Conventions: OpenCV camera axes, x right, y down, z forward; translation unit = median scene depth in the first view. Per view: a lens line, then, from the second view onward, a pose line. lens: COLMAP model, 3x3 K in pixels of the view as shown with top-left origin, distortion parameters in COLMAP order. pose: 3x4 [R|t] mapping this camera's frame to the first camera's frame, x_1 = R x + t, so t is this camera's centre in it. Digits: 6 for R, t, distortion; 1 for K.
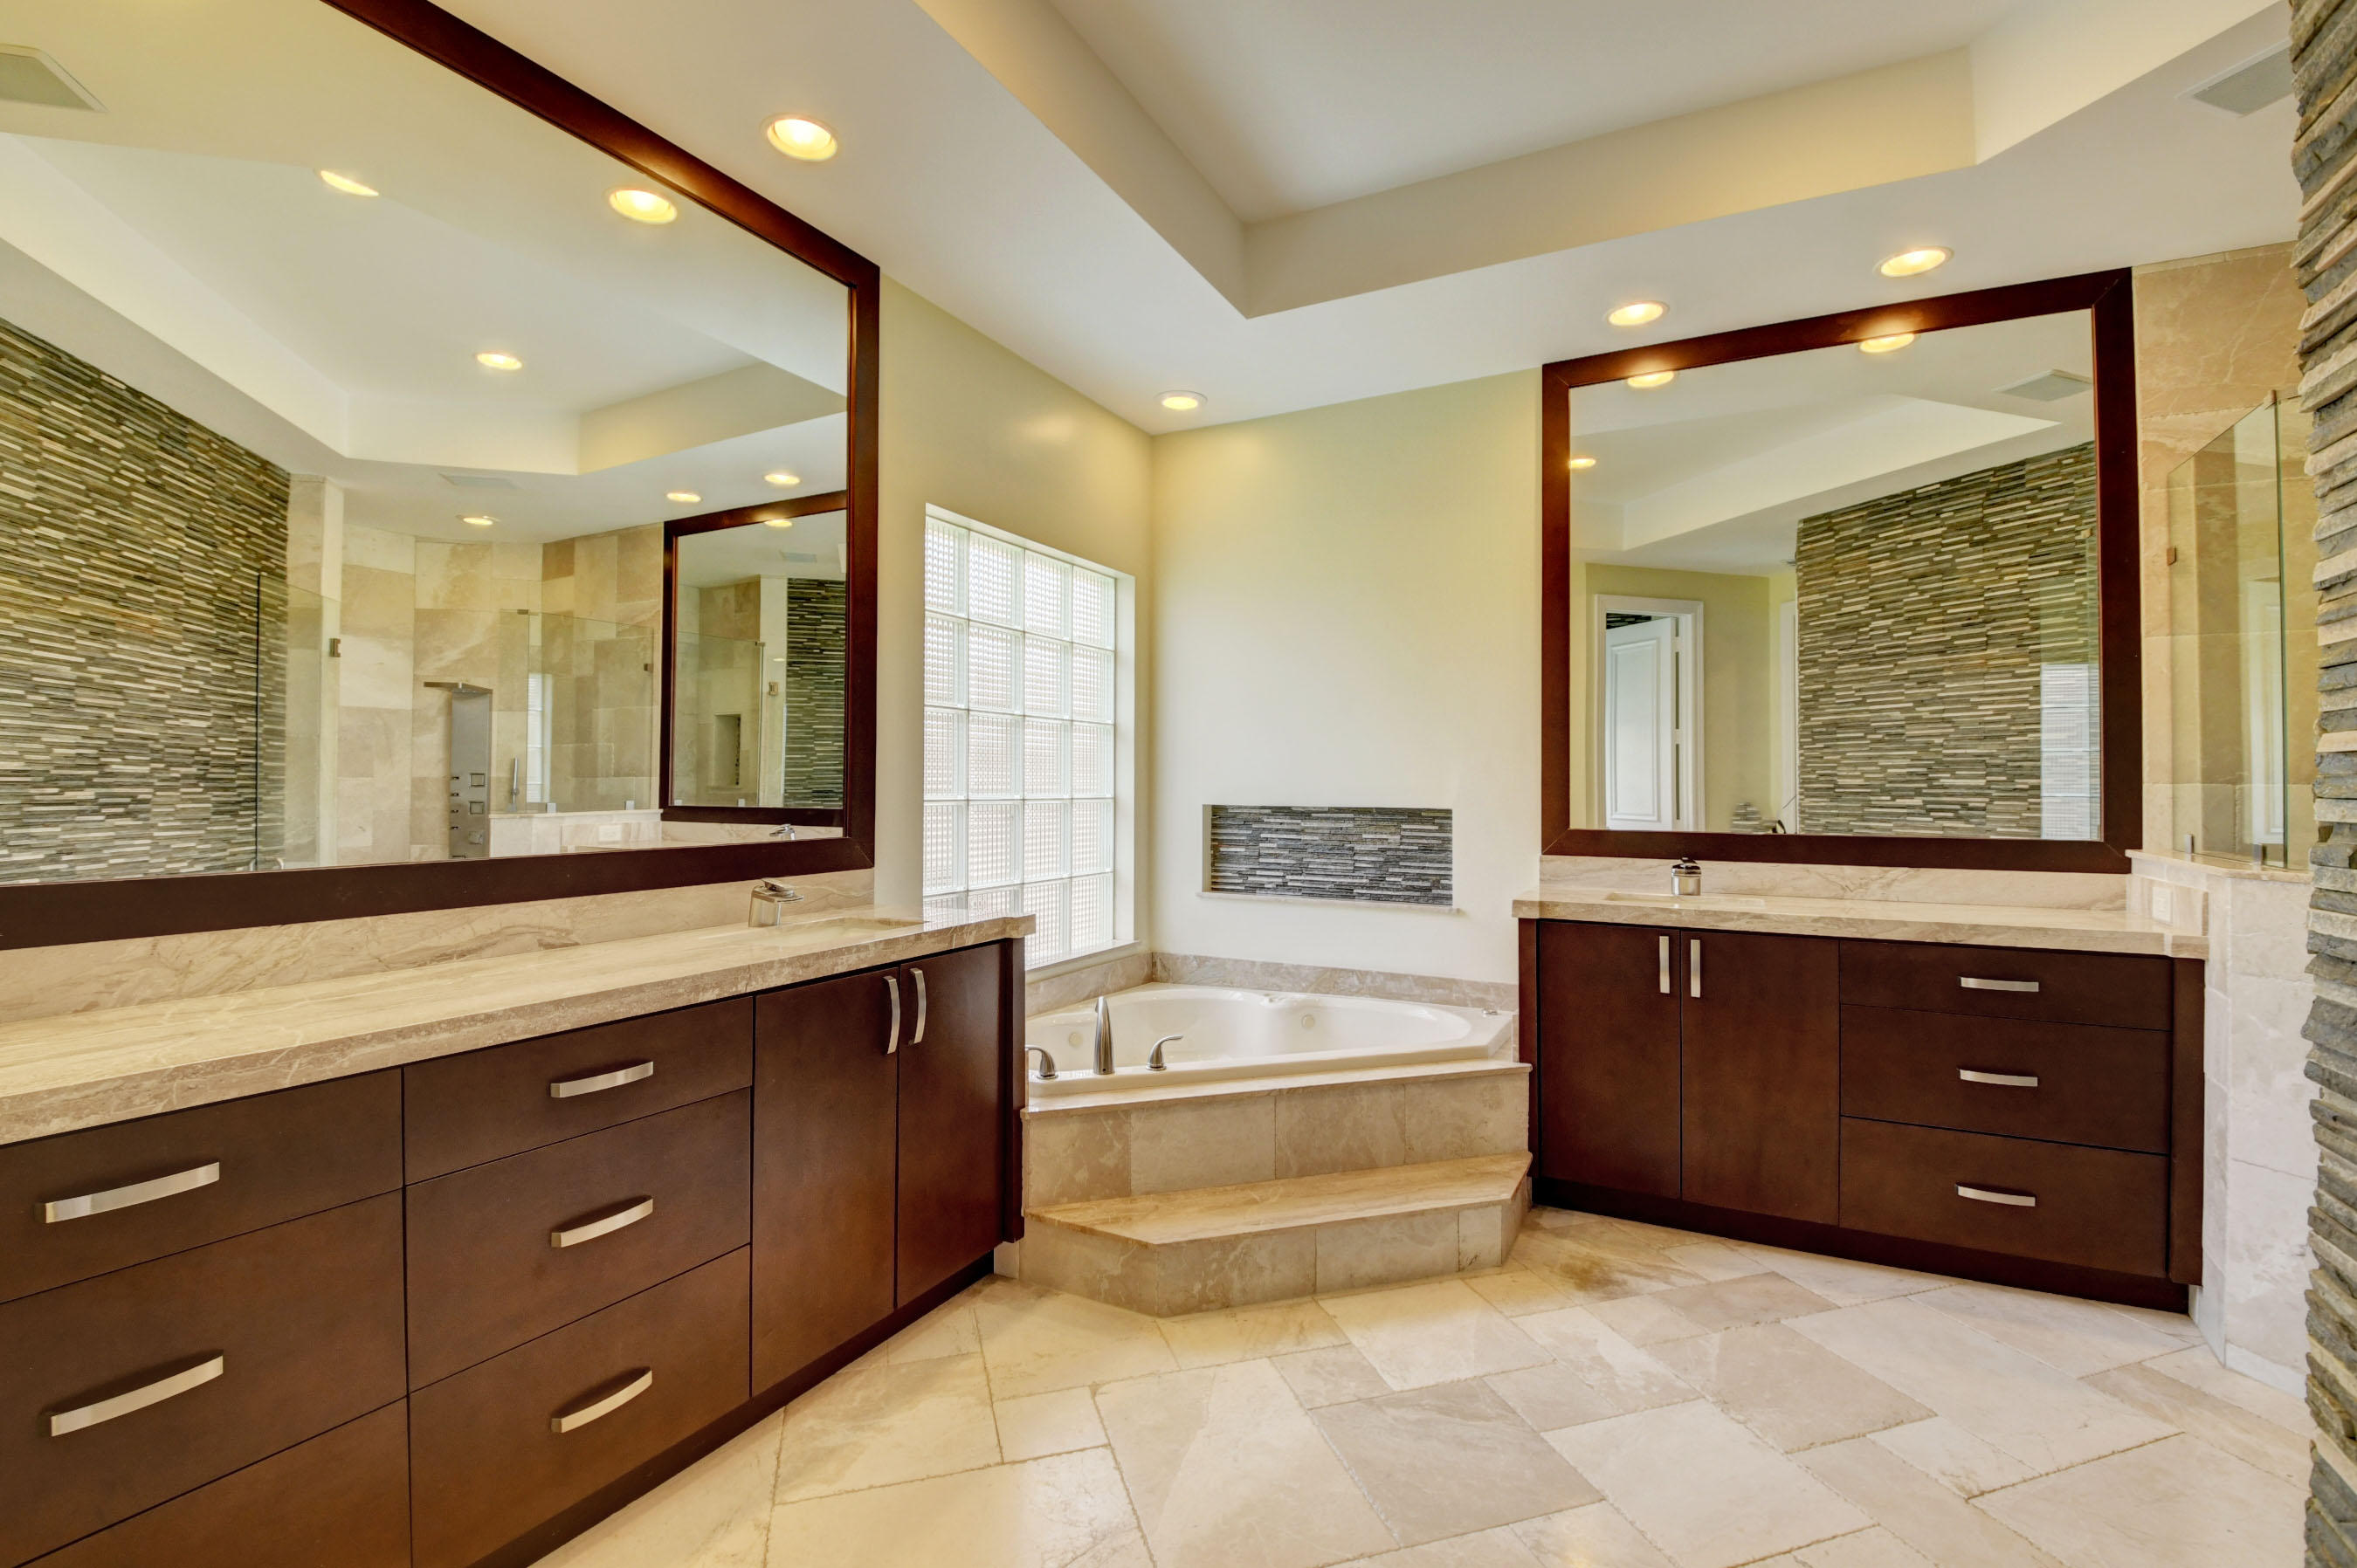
lens RADIAL K [[1058.6, 0, 1182.9], [0, 1058.6, 764.3], [0, 0, 1]] dist [0.001154, 0.000104]
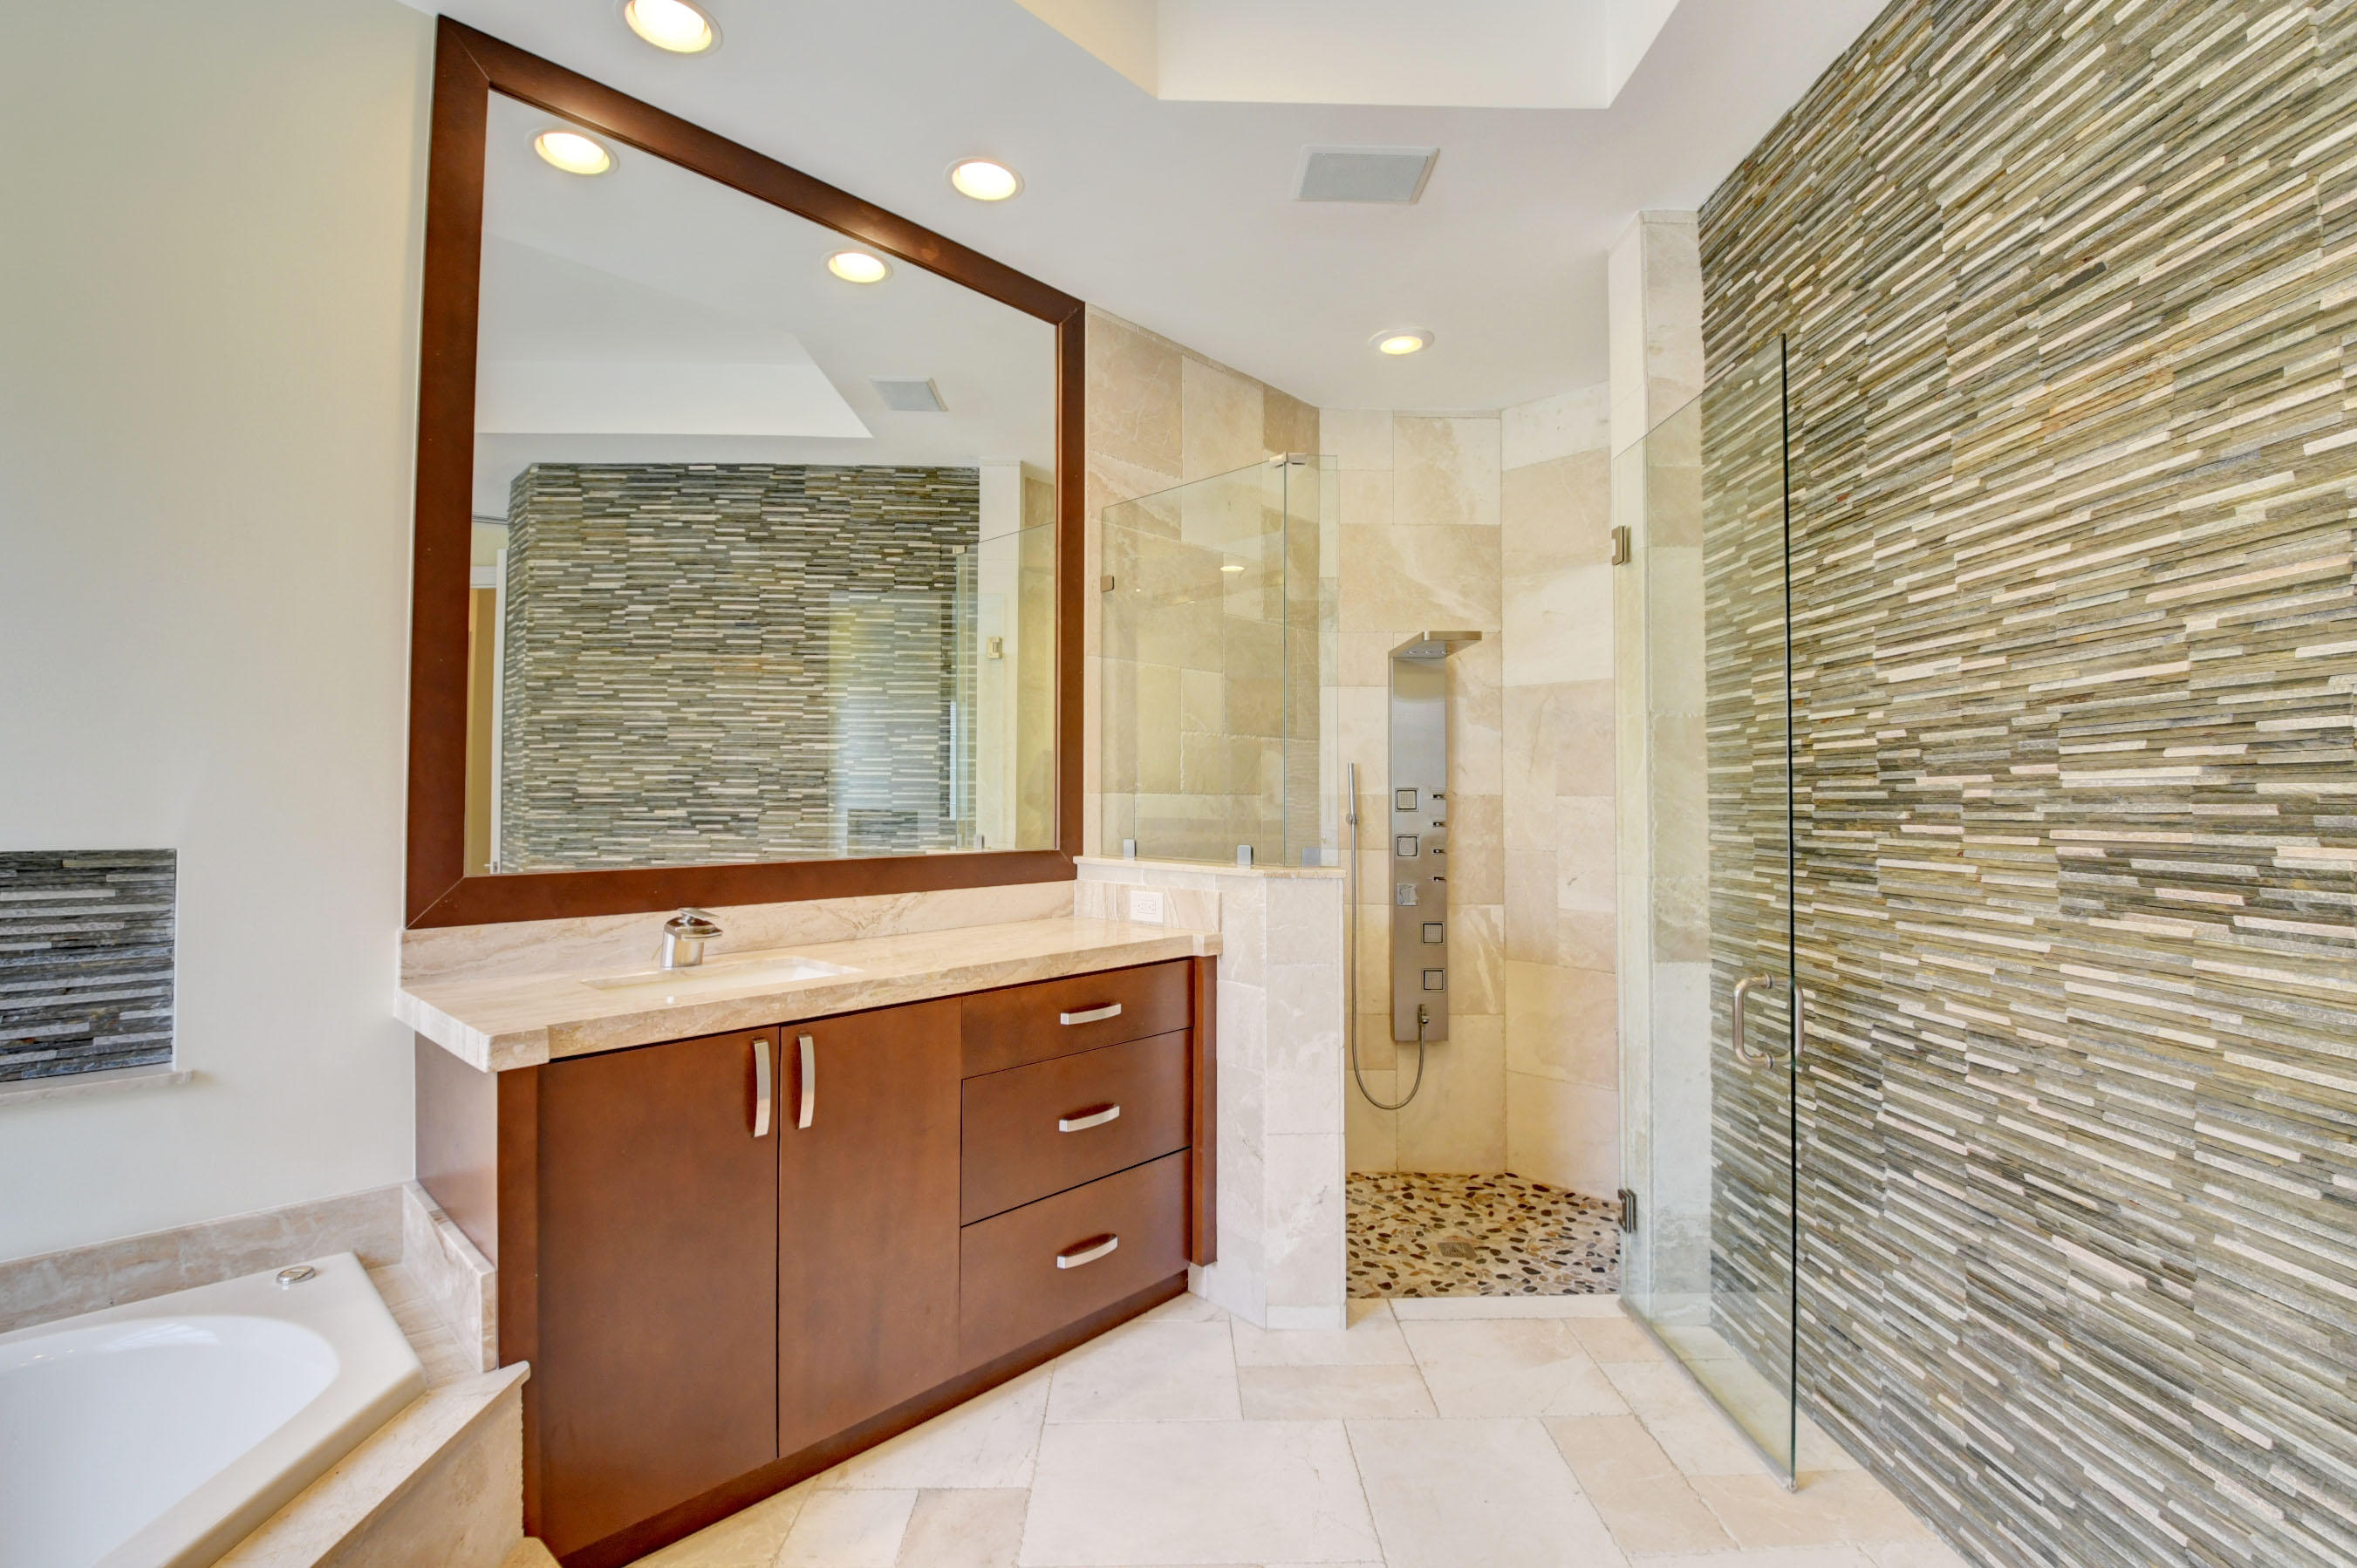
lens RADIAL K [[1040.2, 0, 1186.9], [0, 1040.2, 766.9], [0, 0, 1]] dist [0.006858, -0.016863]
pose [[0.274734, 0.023781, 0.961226, -0.040093], [-0.017734, 0.999649, -0.019663, 0.007027], [-0.961357, -0.011645, 0.275059, 0.398066]]
